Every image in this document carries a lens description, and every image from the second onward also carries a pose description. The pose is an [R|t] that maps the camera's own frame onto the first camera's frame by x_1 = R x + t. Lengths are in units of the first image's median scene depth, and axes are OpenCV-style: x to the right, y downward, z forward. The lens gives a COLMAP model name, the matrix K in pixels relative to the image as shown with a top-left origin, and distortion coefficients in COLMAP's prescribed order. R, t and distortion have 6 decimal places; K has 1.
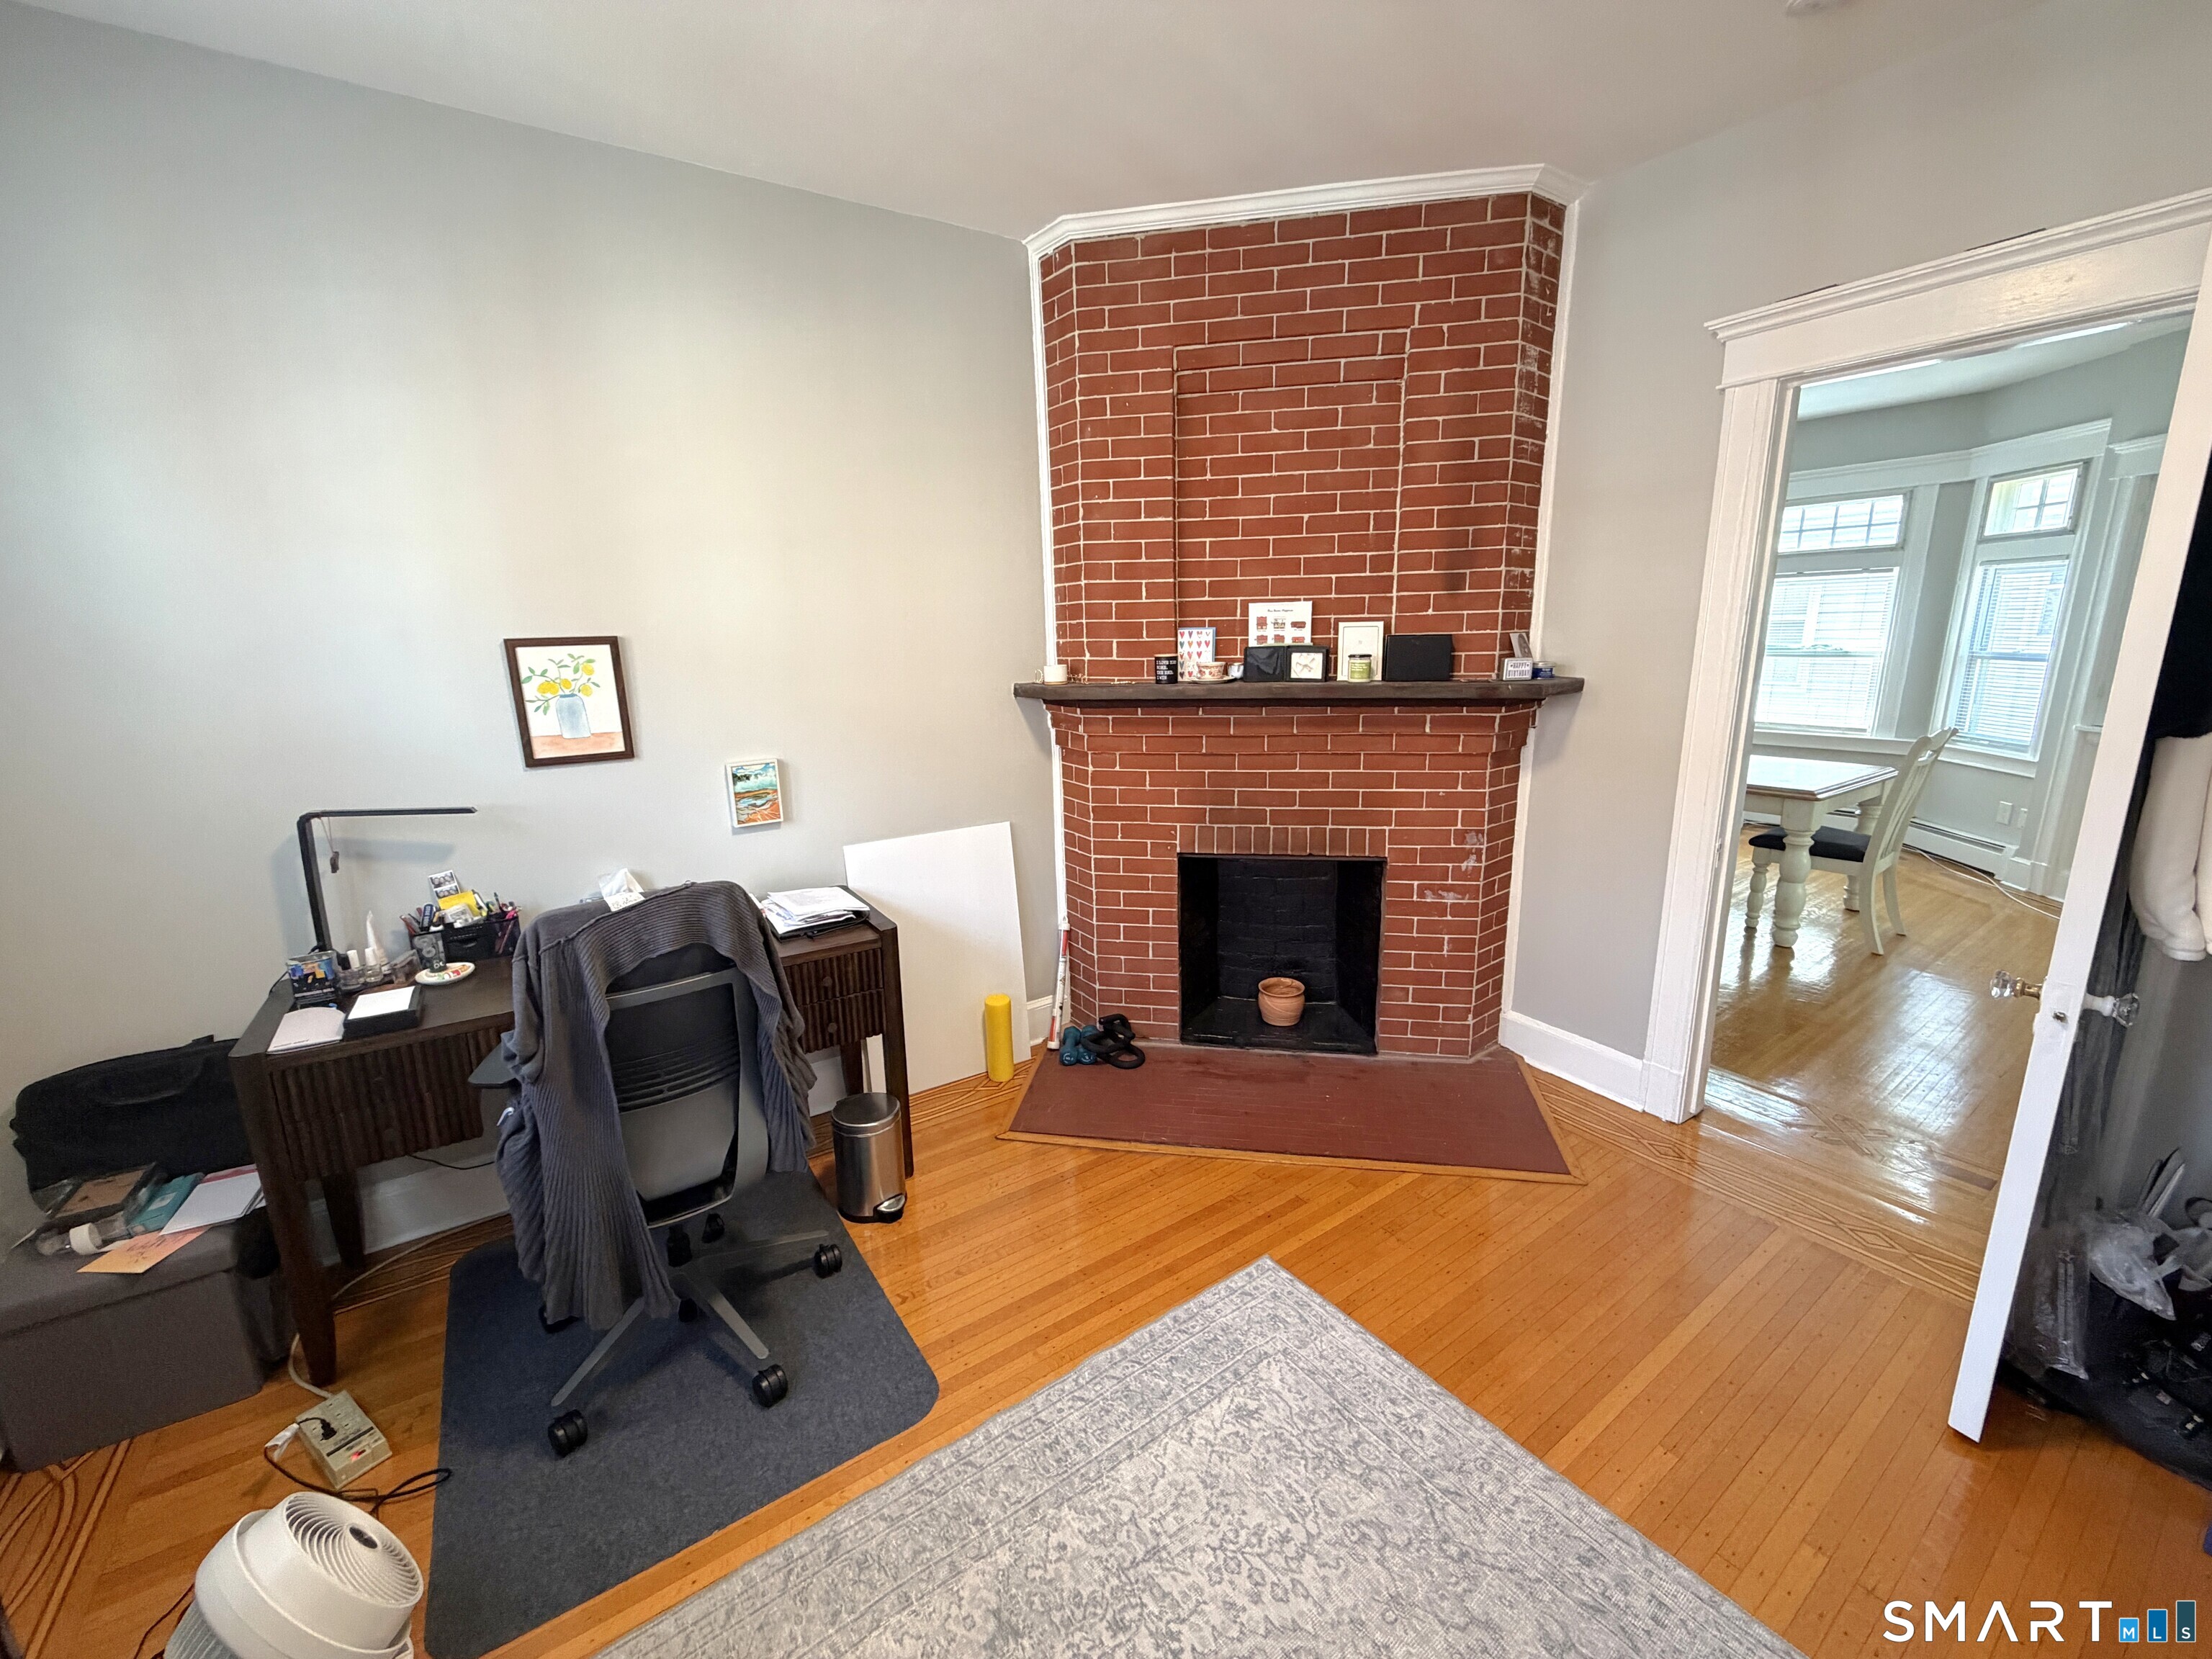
lens RADIAL K [[880.0, 0, 1102.0], [0, 880.0, 826.5], [0, 0, 1]] dist [0.002223, -0.000069]
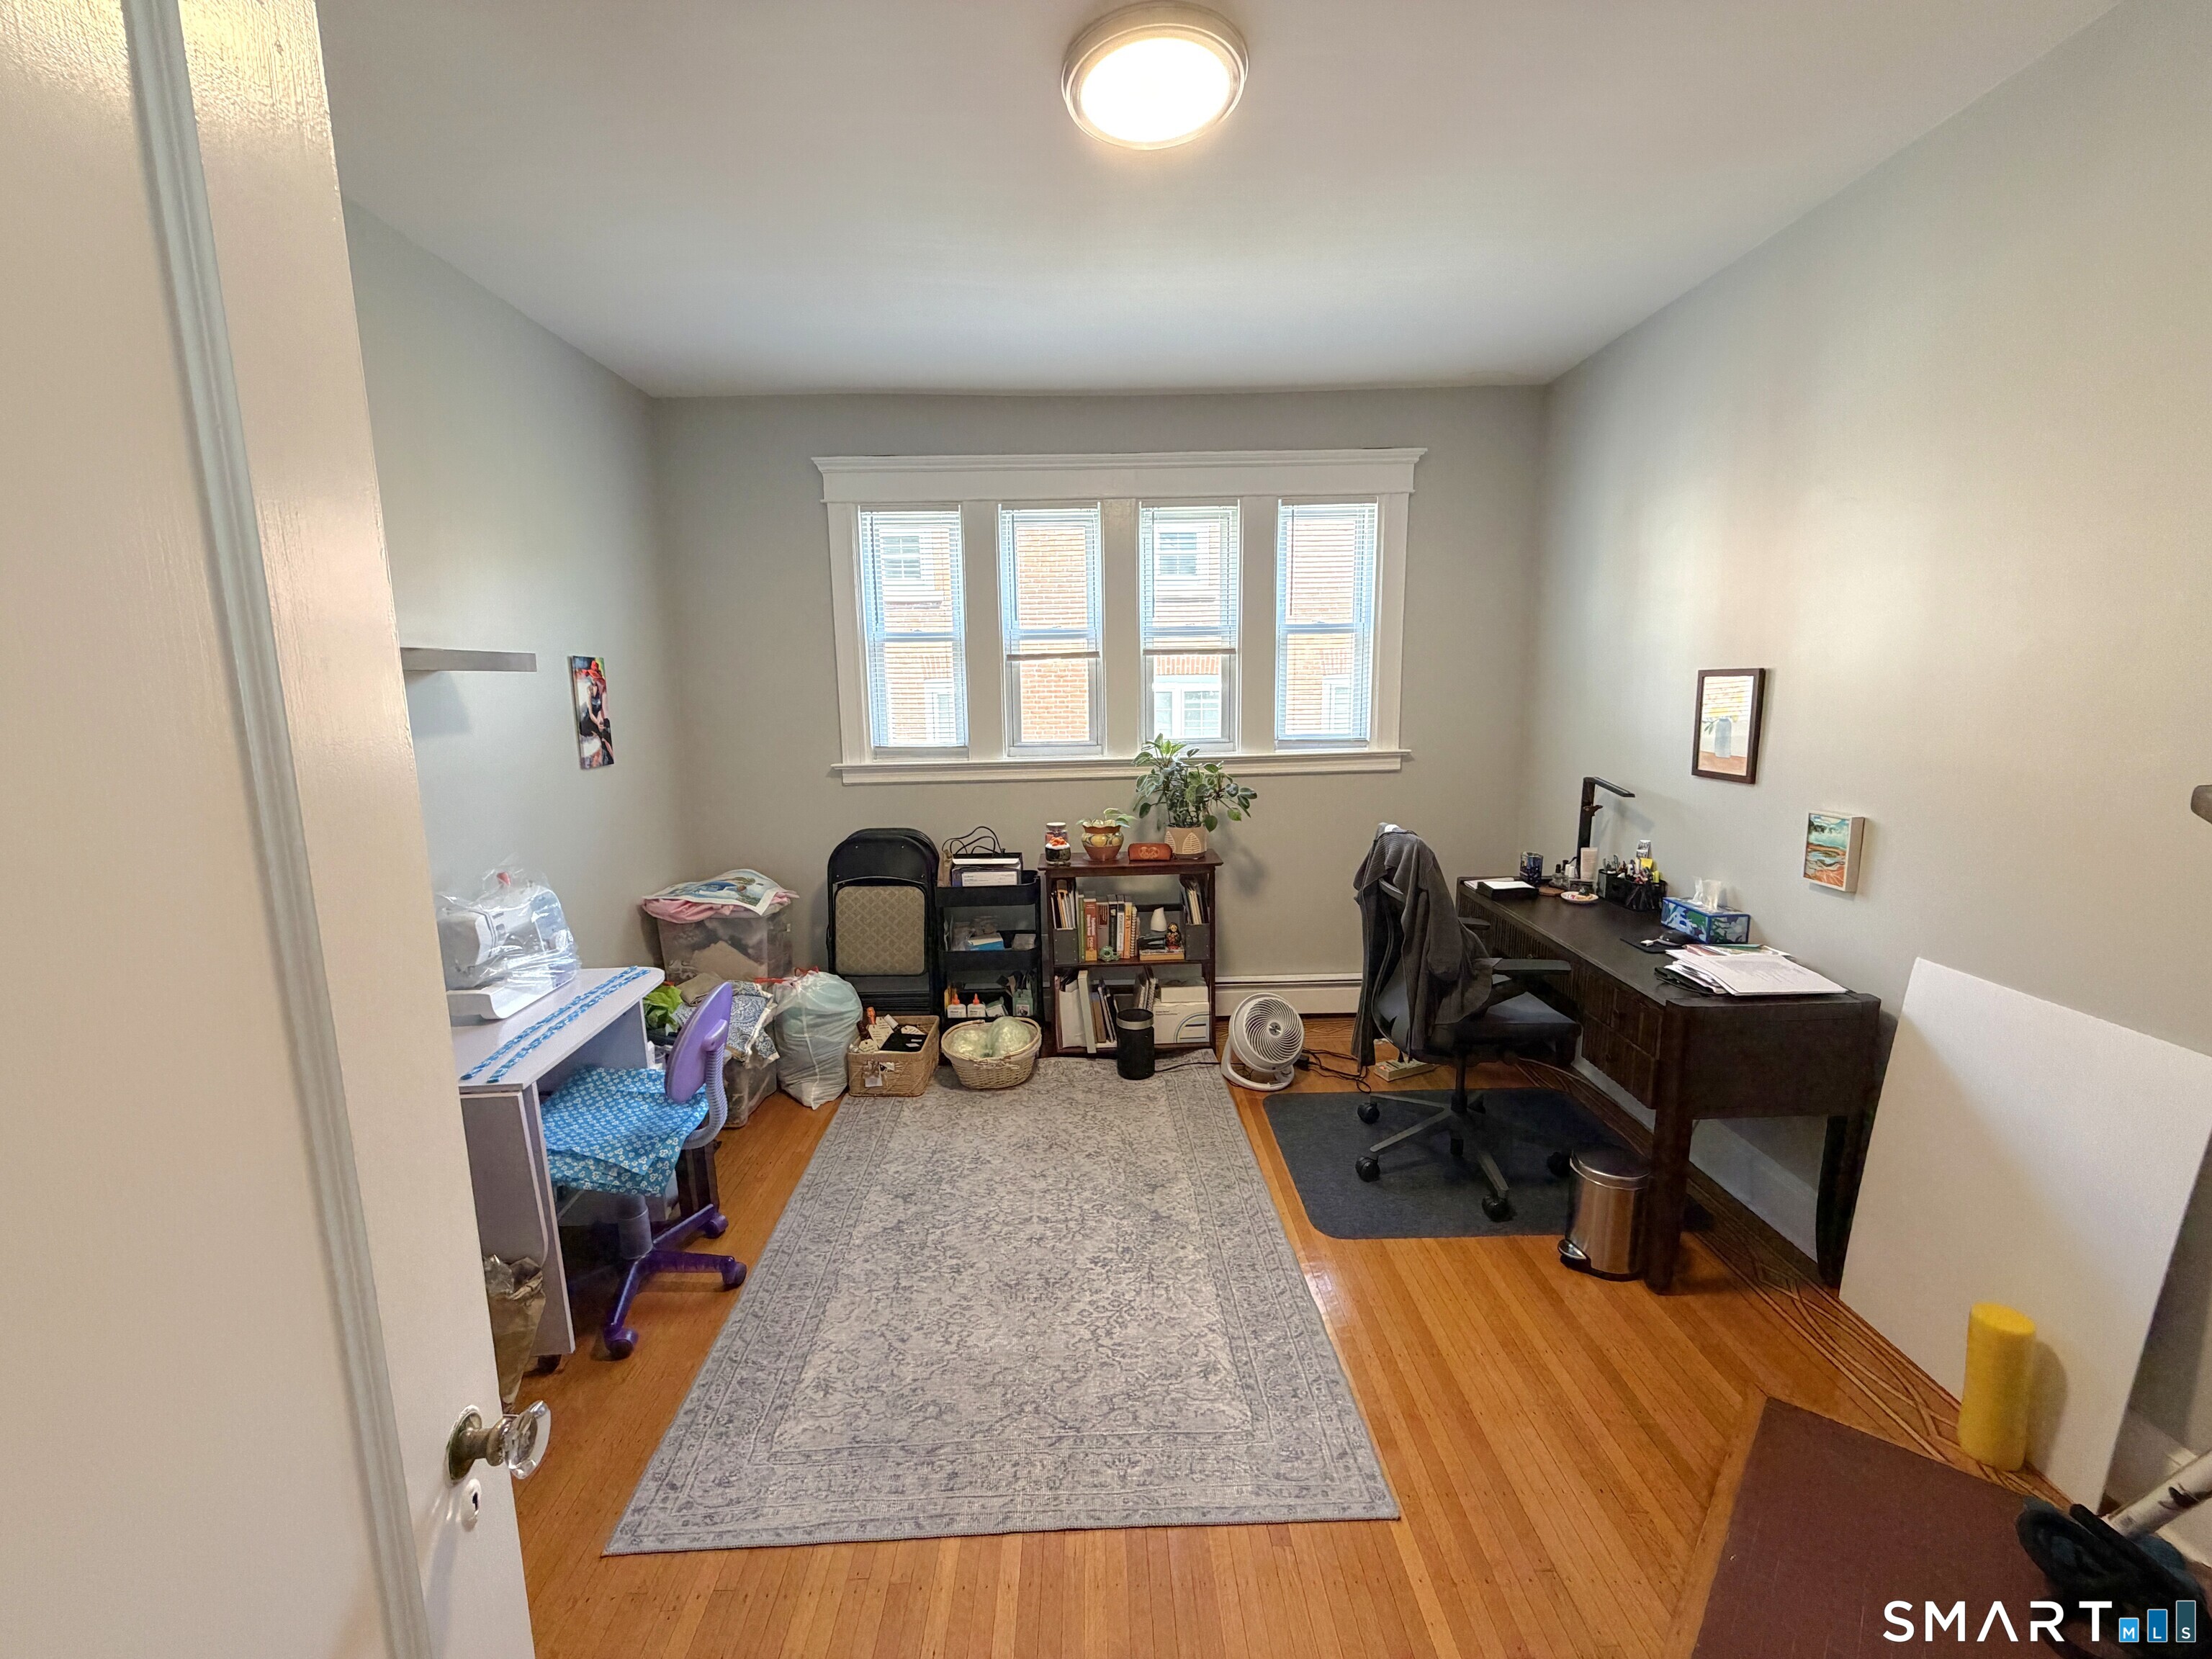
lens RADIAL K [[880.0, 0, 1095.4], [0, 880.0, 820.0], [0, 0, 1]] dist [0.002223, -0.000069]
pose [[-0.552474, 0.158905, -0.818243, 1.042759], [-0.158051, 0.943880, 0.290019, -0.298566], [0.818409, 0.289553, -0.496353, 1.224926]]
